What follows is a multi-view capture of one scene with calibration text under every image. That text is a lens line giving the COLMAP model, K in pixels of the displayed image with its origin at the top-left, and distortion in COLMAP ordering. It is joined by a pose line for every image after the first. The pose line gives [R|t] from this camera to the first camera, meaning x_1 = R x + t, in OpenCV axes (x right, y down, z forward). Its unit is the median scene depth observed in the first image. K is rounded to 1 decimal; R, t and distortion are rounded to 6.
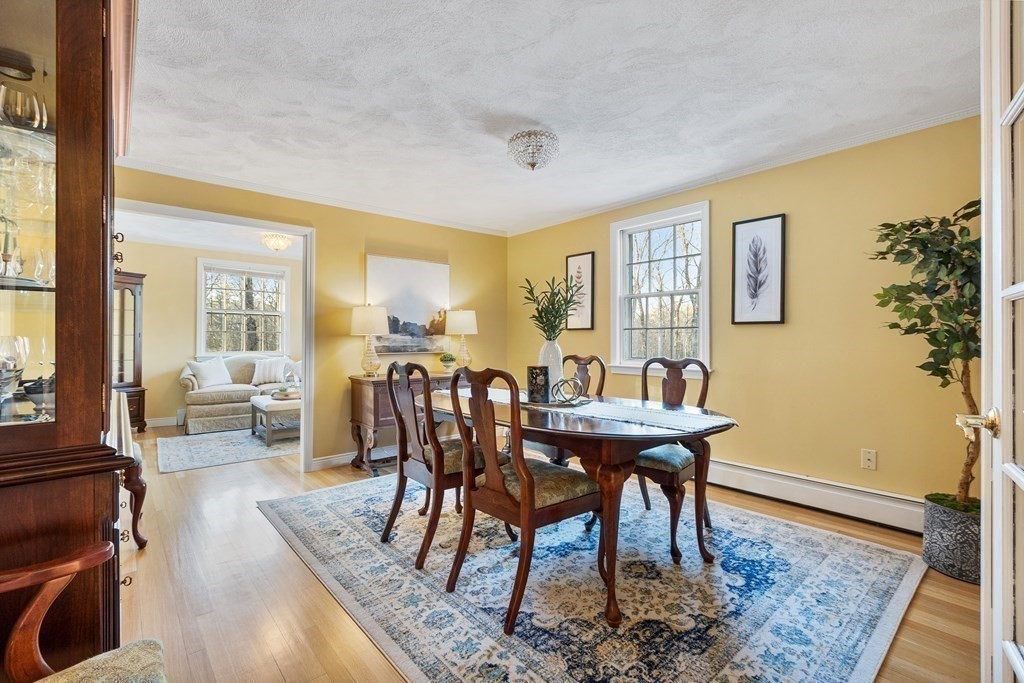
lens RADIAL K [[447.1, 0, 506.0], [0, 447.1, 339.6], [0, 0, 1]] dist [-0.003255, 0.000702]
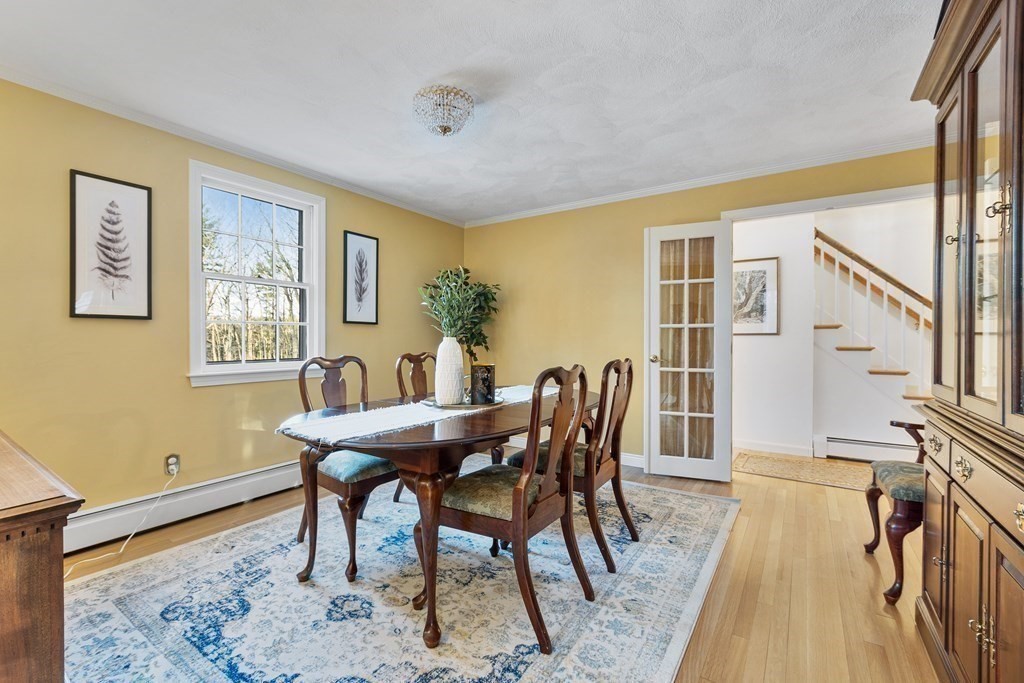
lens RADIAL K [[447.1, 0, 501.2], [0, 447.1, 339.6], [0, 0, 1]] dist [-0.003255, 0.000702]
pose [[-0.254457, 0.000530, 0.967084, -0.670777], [0.002009, 0.999998, -0.000020, 0.007208], [-0.967082, 0.001938, -0.254458, 0.943818]]
